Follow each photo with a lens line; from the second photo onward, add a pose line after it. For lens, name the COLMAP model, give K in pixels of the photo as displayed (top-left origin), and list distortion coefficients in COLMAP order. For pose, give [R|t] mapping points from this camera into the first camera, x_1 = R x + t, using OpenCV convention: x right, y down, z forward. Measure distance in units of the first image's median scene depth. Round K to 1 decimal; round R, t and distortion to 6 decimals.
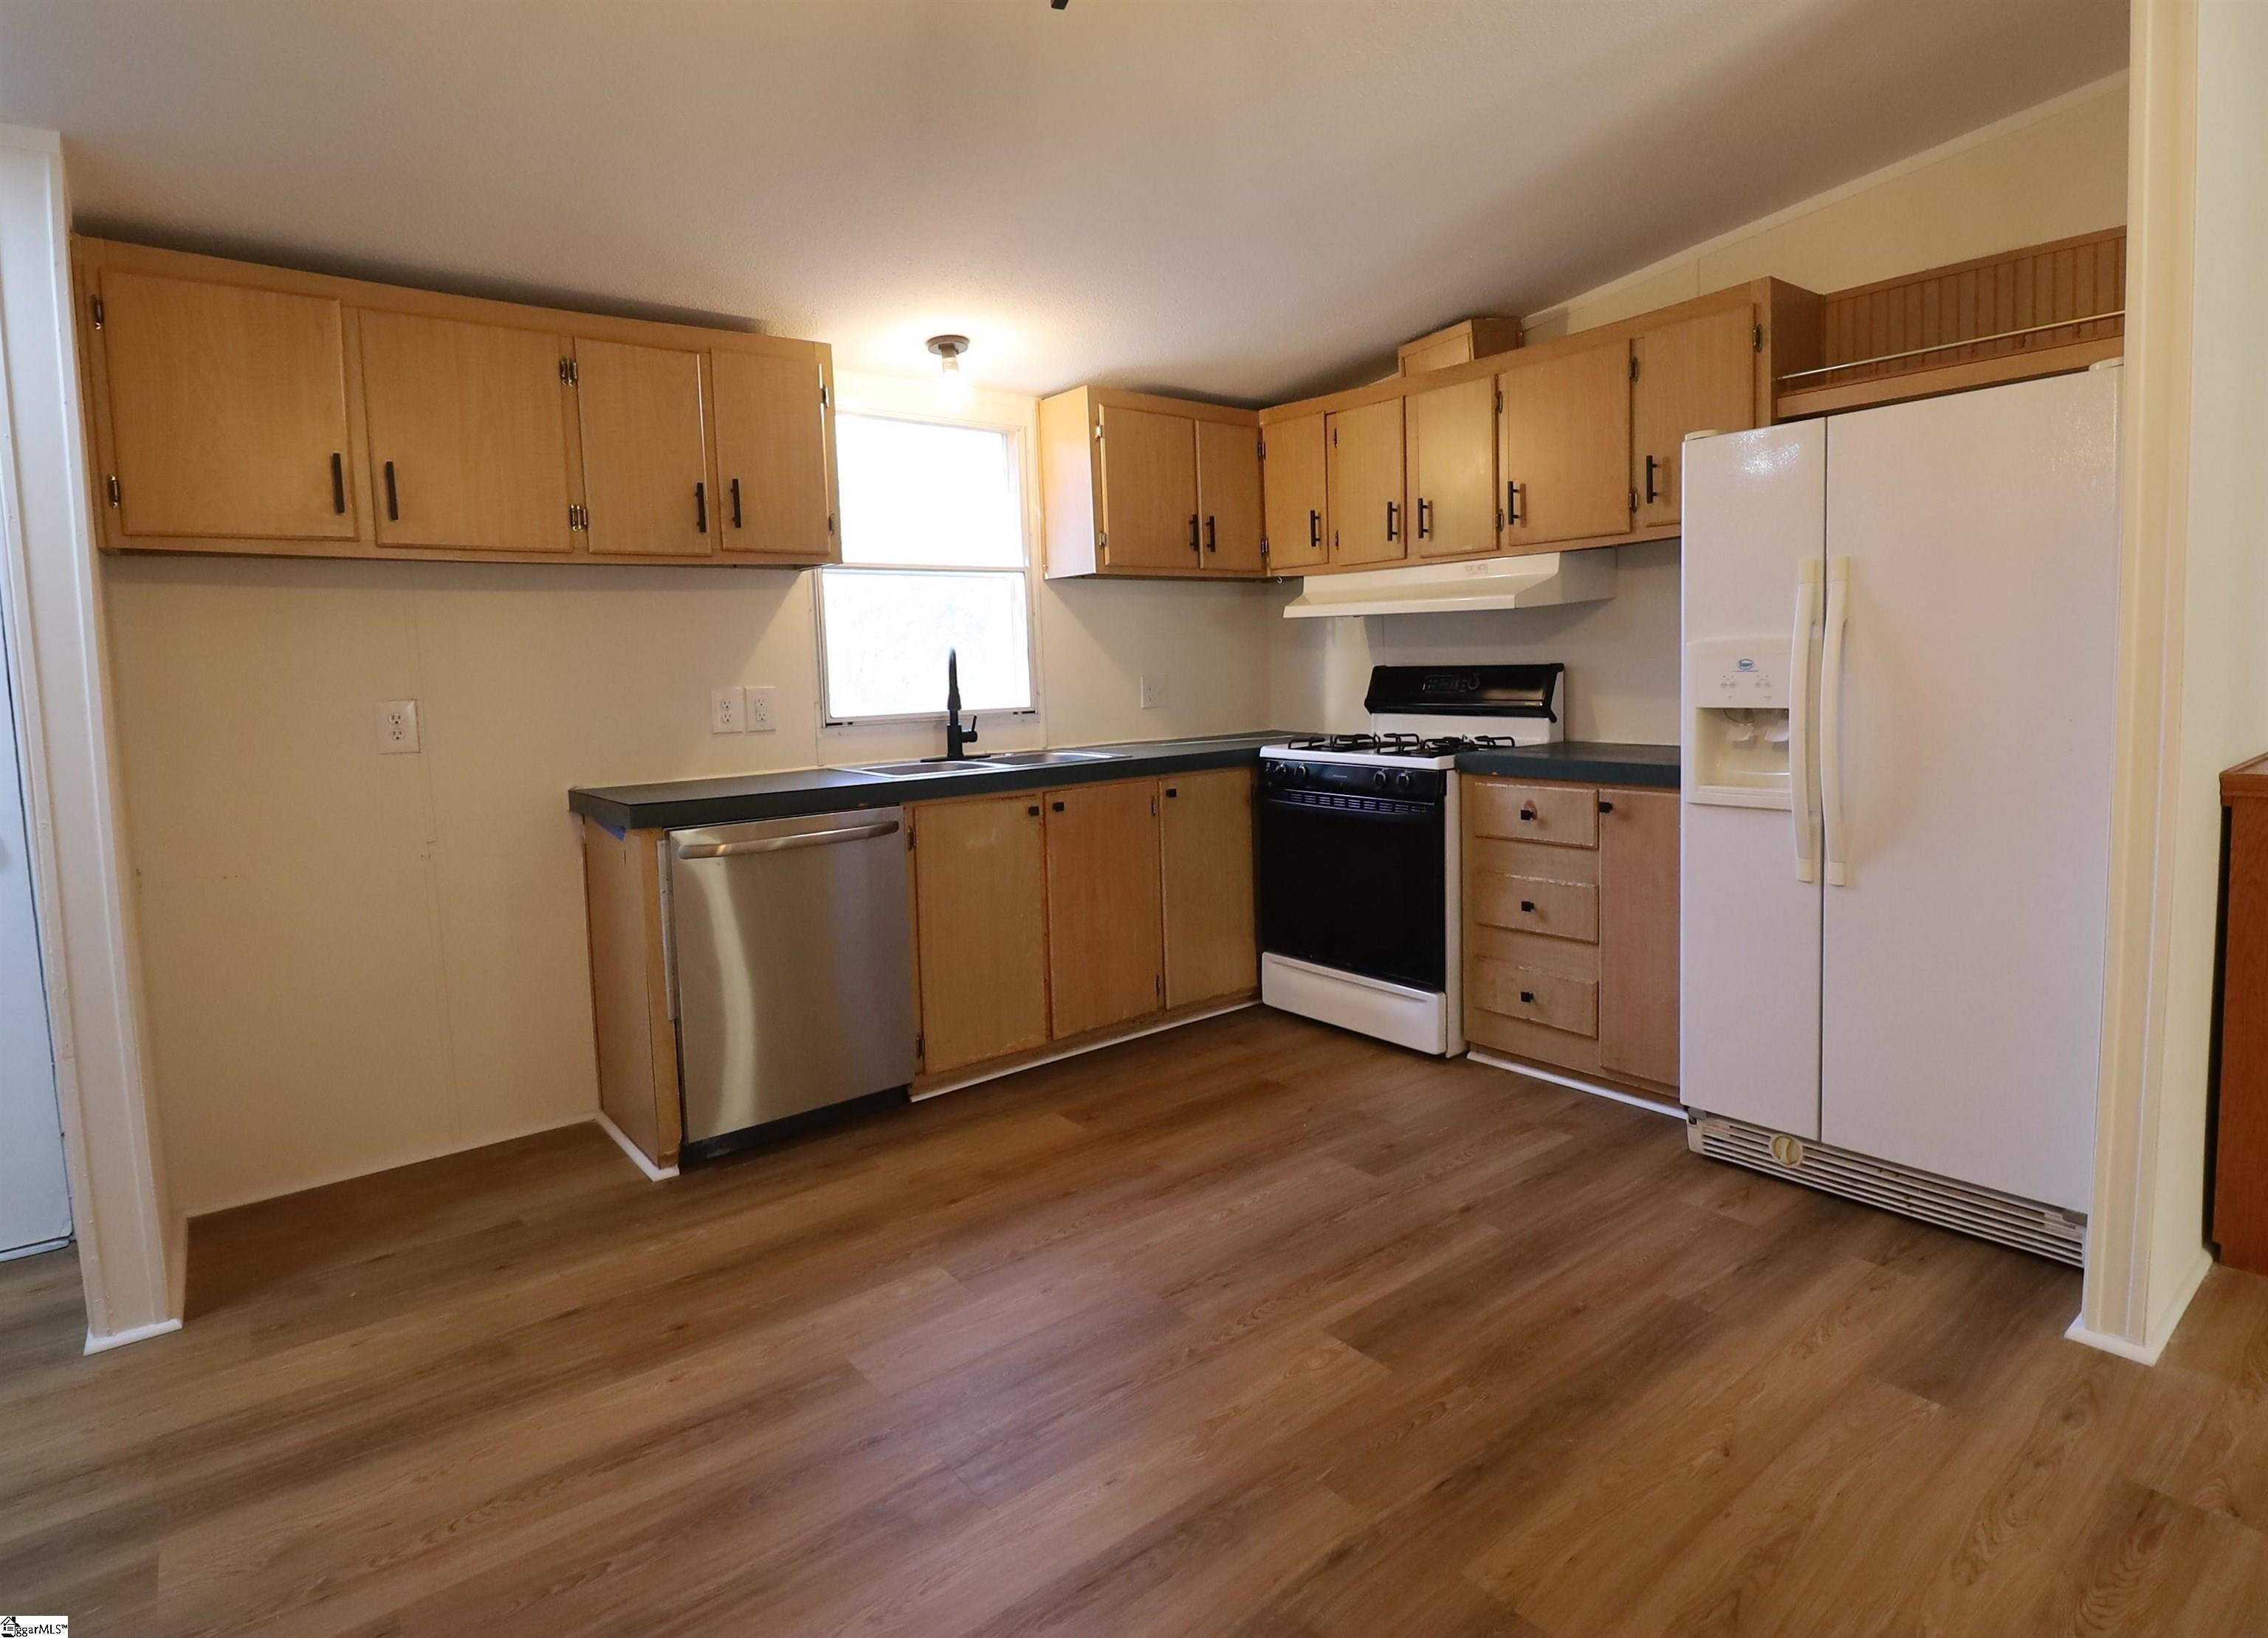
lens RADIAL K [[1175.9, 0, 1226.9], [0, 1175.9, 767.4], [0, 0, 1]] dist [-0.020642, -0.002743]
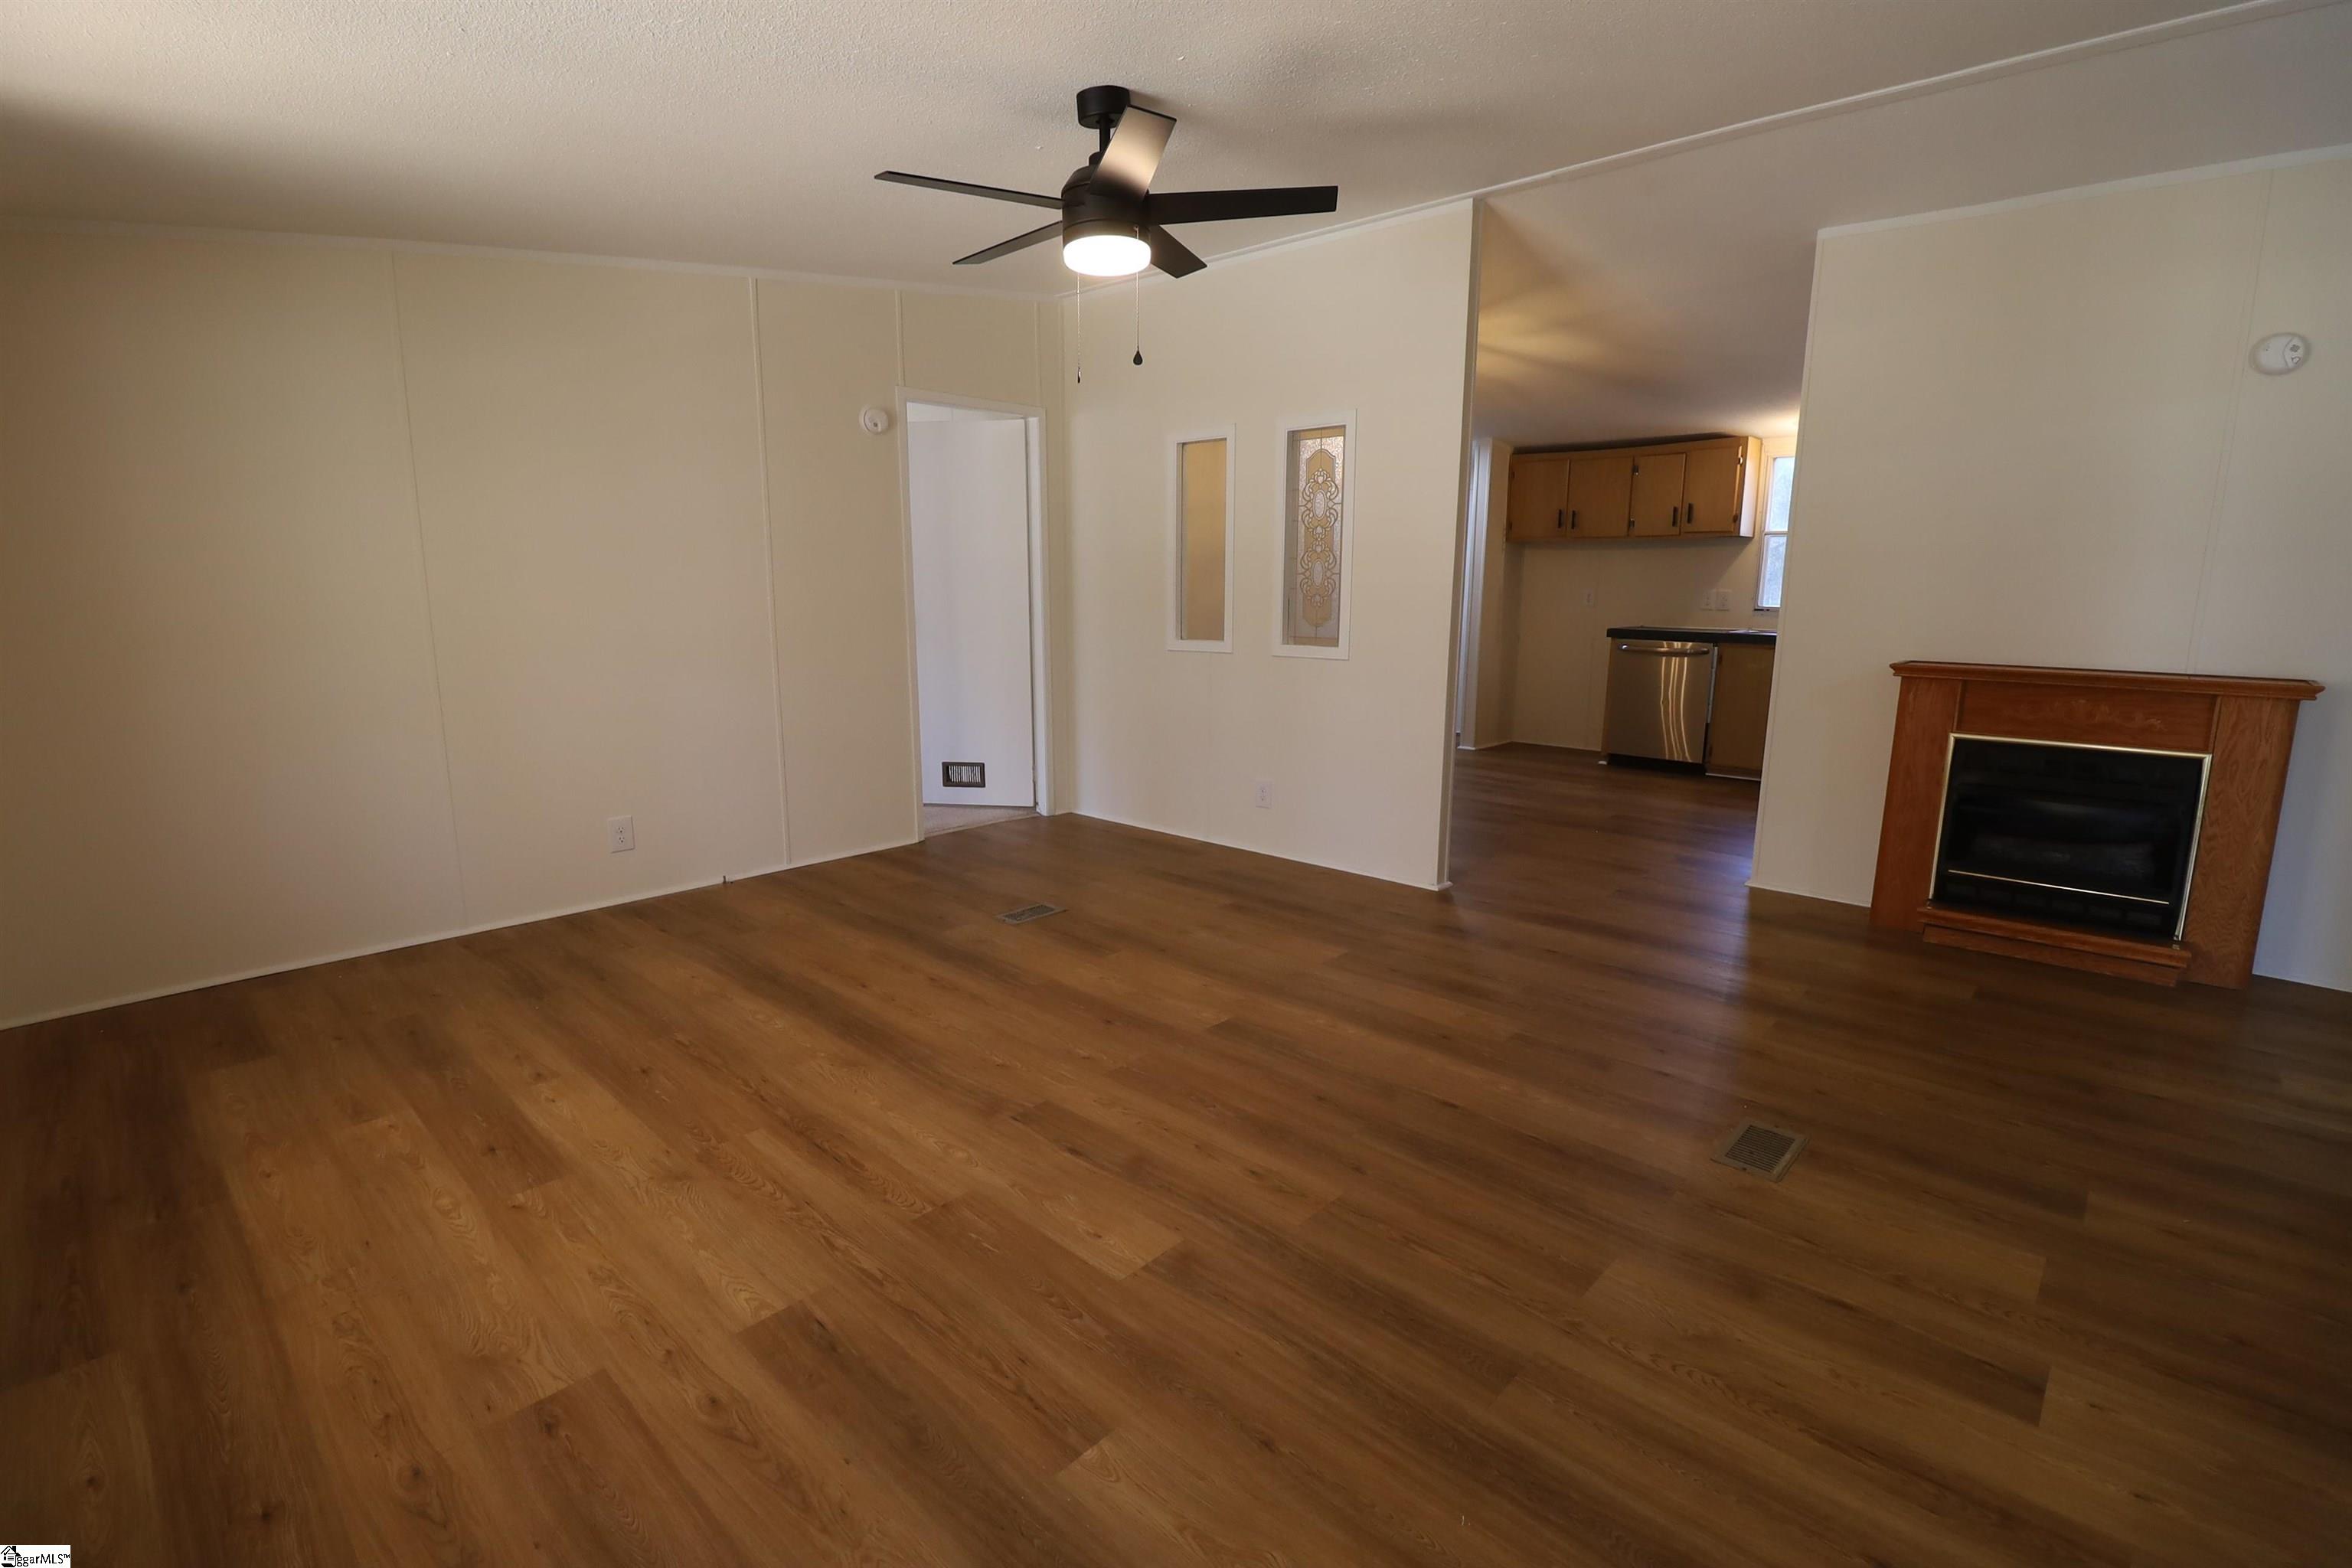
lens RADIAL K [[1086.6, 0, 1174.8], [0, 1086.6, 779.5], [0, 0, 1]] dist [-0.003881, -0.011069]
pose [[0.118056, 0.207950, -0.970989, 1.722475], [-0.102206, 0.975178, 0.196421, -0.016617], [0.987733, 0.076052, 0.136379, -0.324724]]
